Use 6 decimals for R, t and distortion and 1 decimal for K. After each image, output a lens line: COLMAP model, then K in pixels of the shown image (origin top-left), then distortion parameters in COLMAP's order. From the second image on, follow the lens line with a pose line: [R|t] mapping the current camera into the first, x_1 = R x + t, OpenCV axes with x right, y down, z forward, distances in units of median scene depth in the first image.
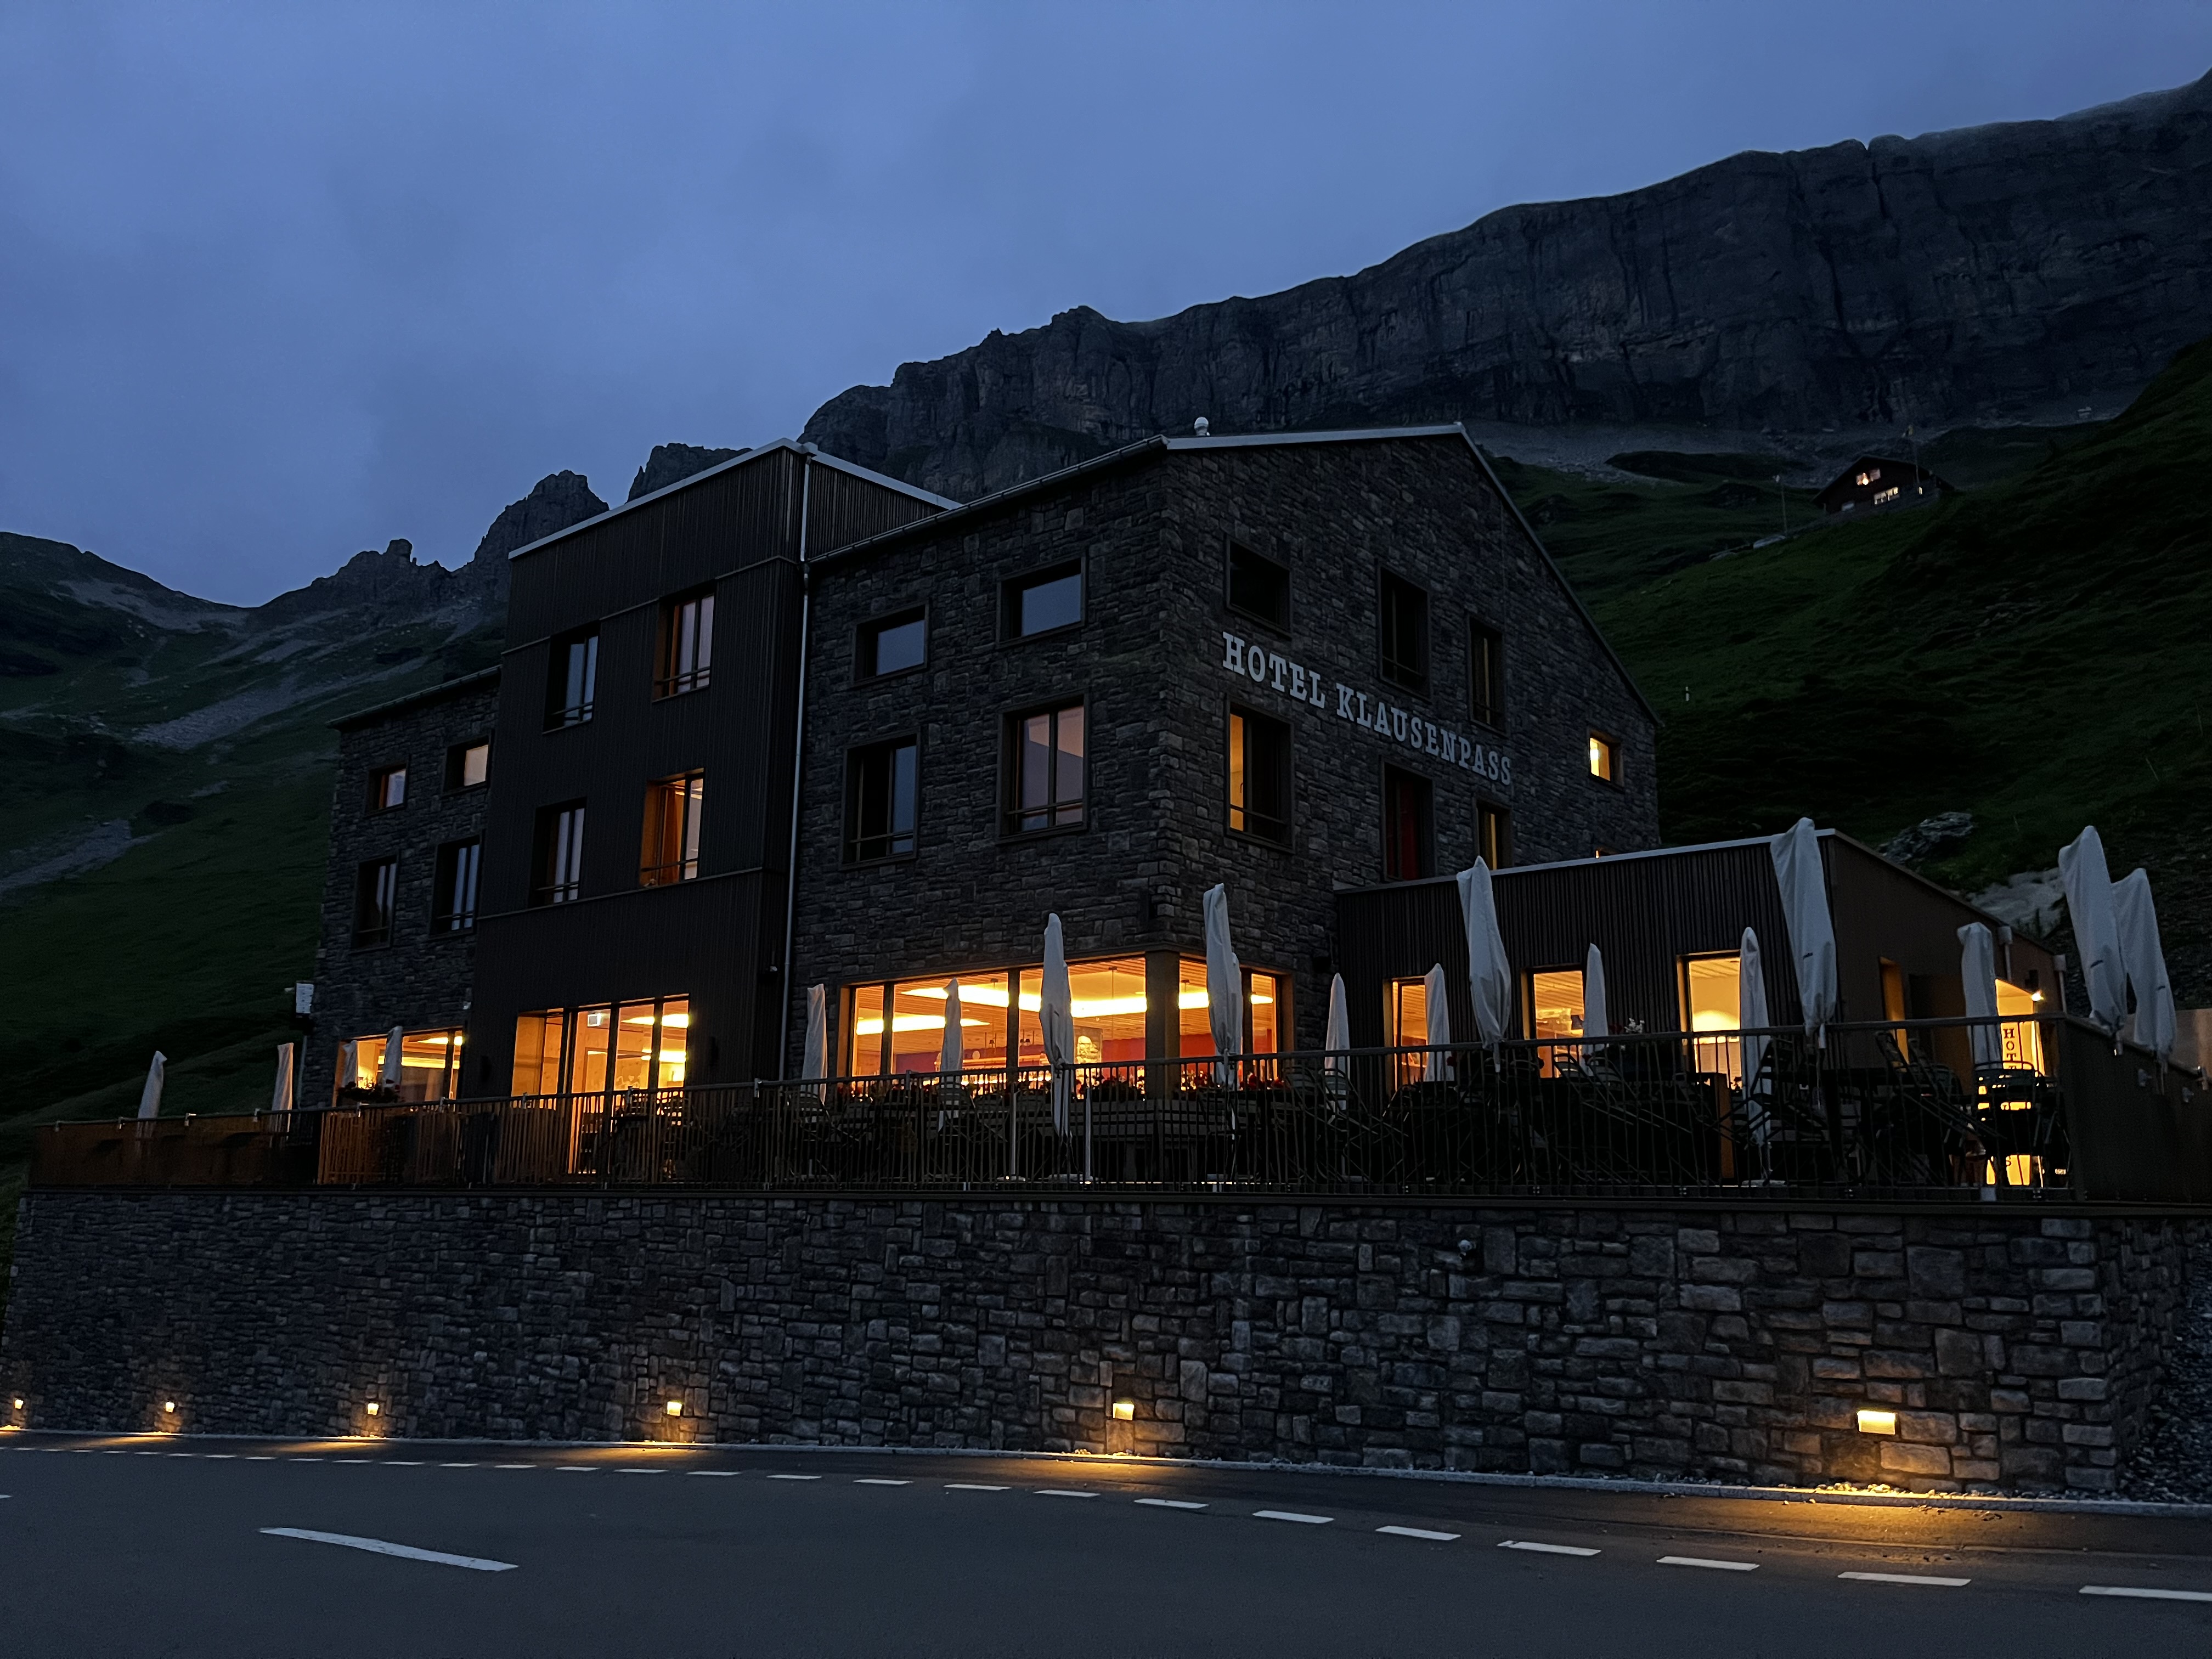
lens RADIAL K [[1665.4, 0, 1108.1], [0, 1665.4, 817.4], [0, 0, 1]] dist [0.068812, -0.079925]
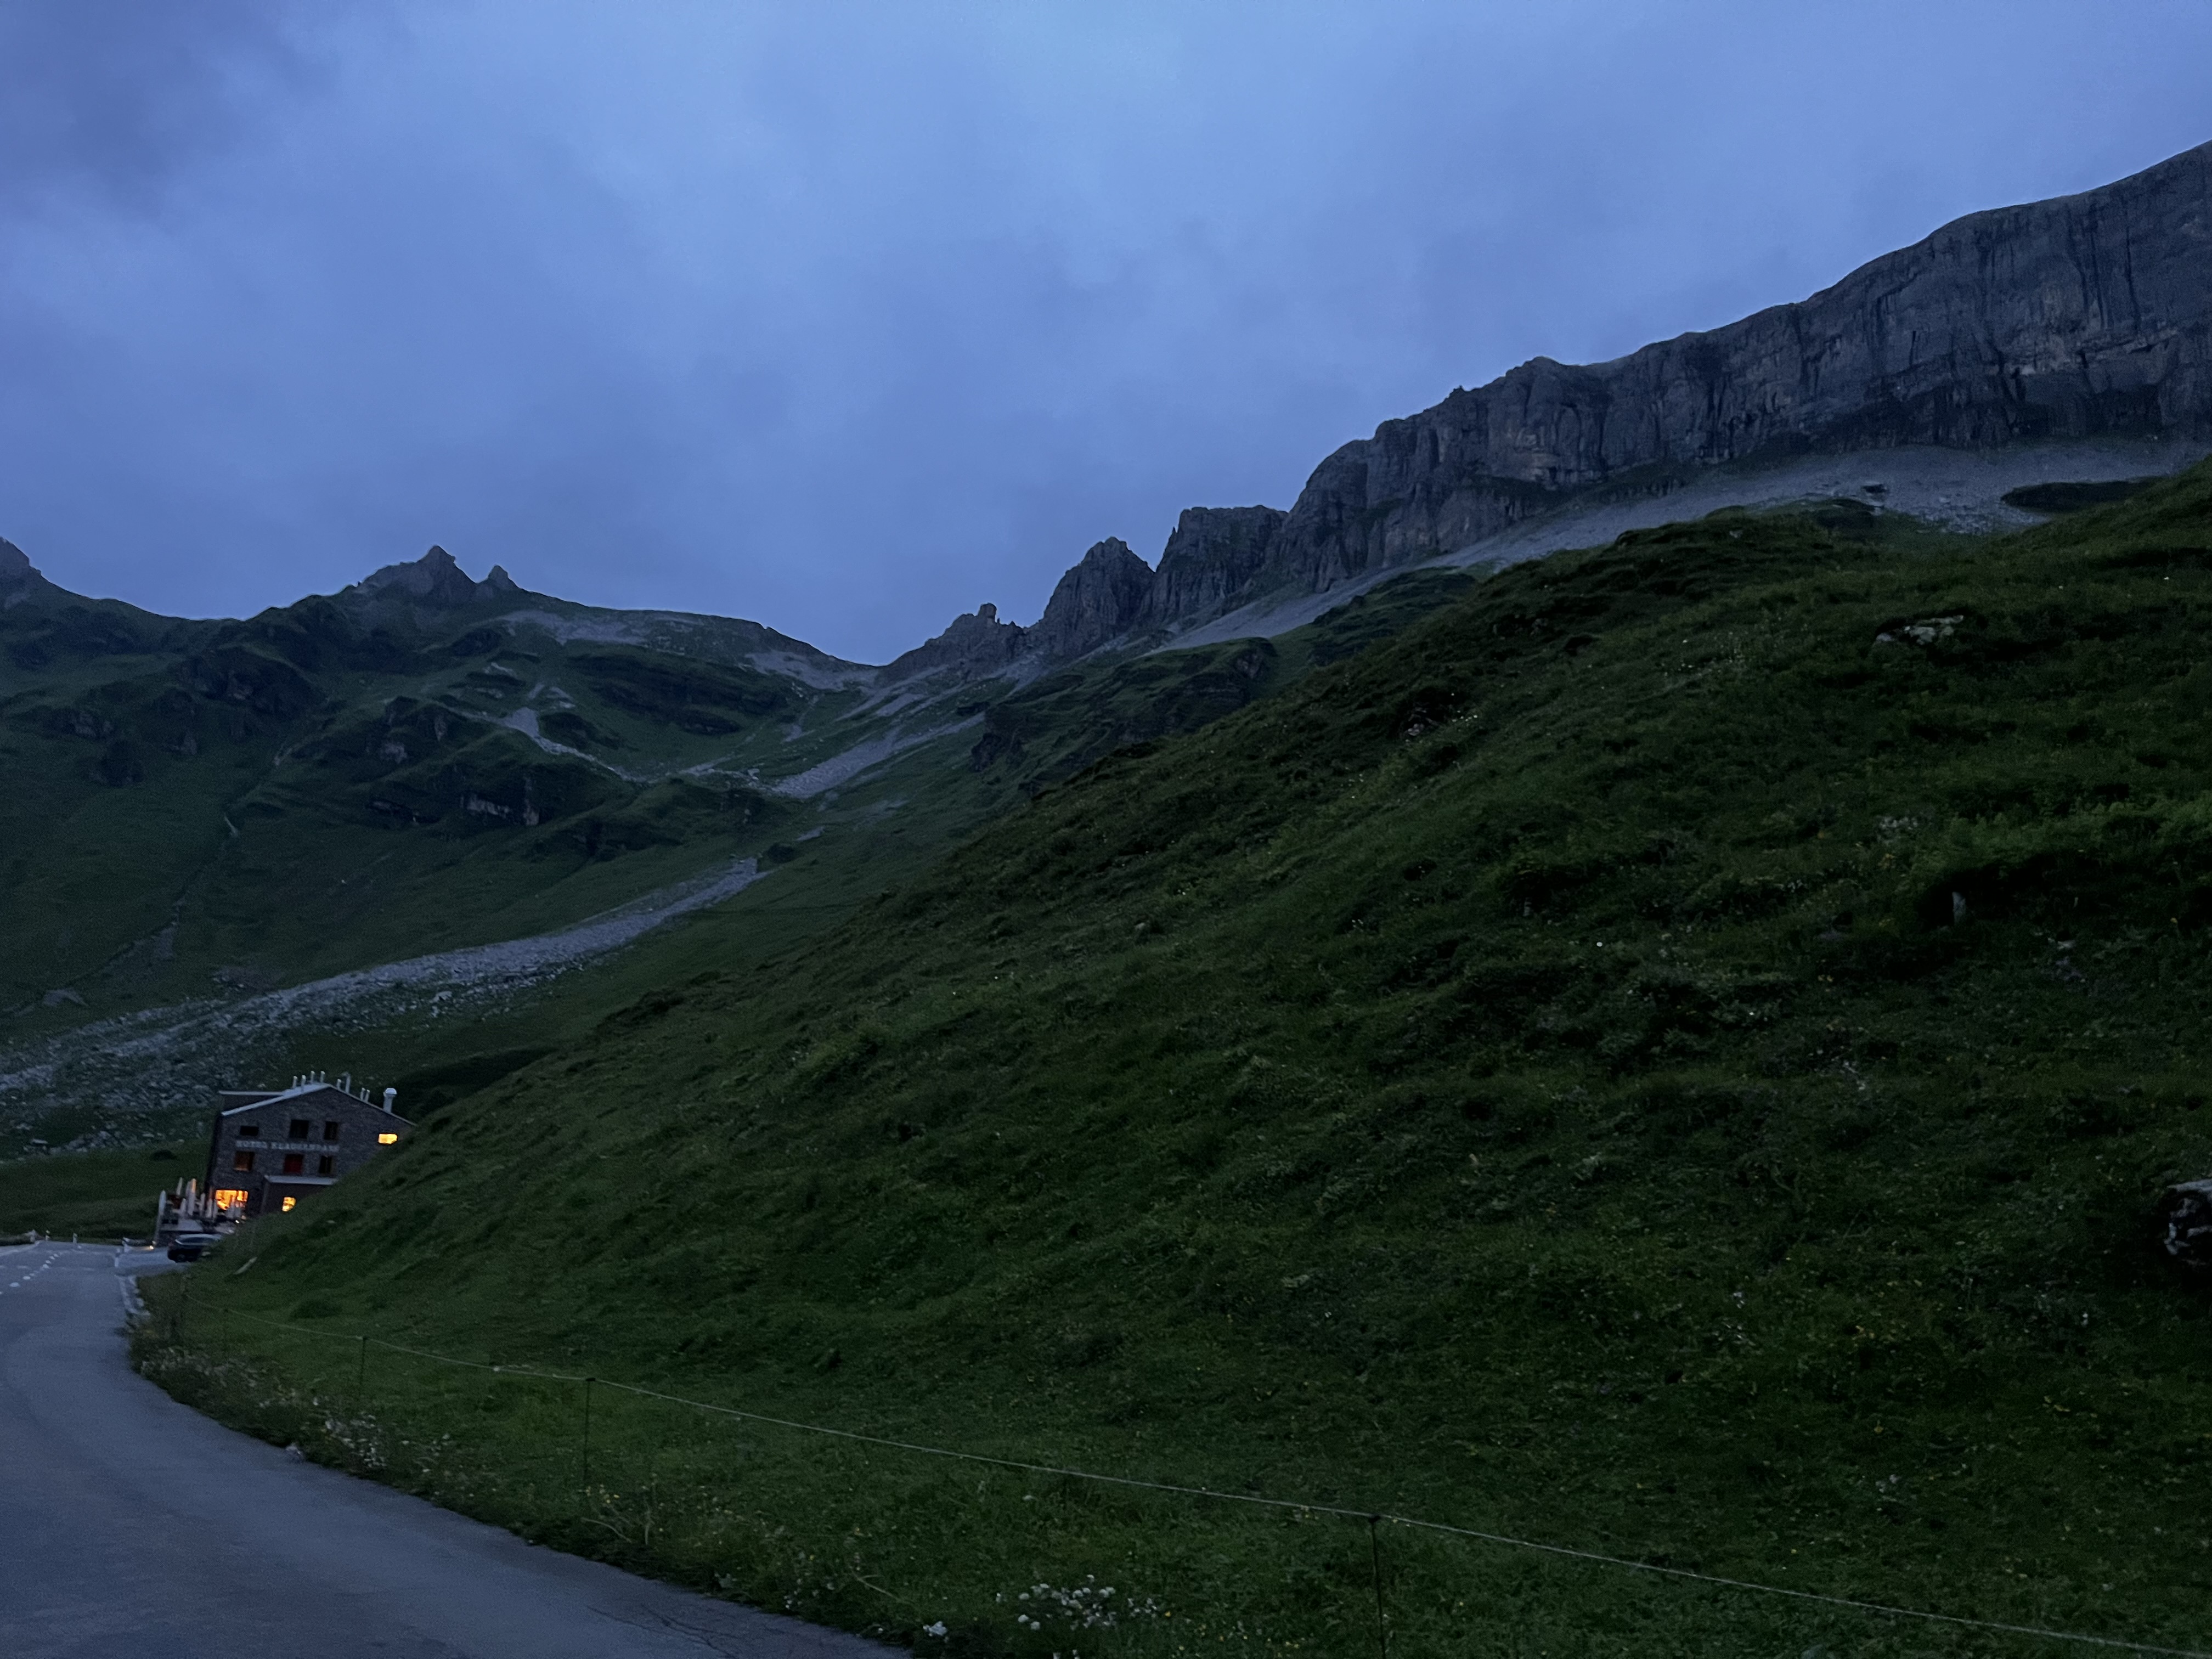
lens RADIAL K [[1665.4, 0, 1142.7], [0, 1665.4, 825.1], [0, 0, 1]] dist [0.068812, -0.079925]
pose [[0.931983, -0.007869, -0.362417, 0.144782], [0.015847, 0.999693, 0.019047, -0.035435], [0.362155, -0.023495, 0.931822, -0.096127]]
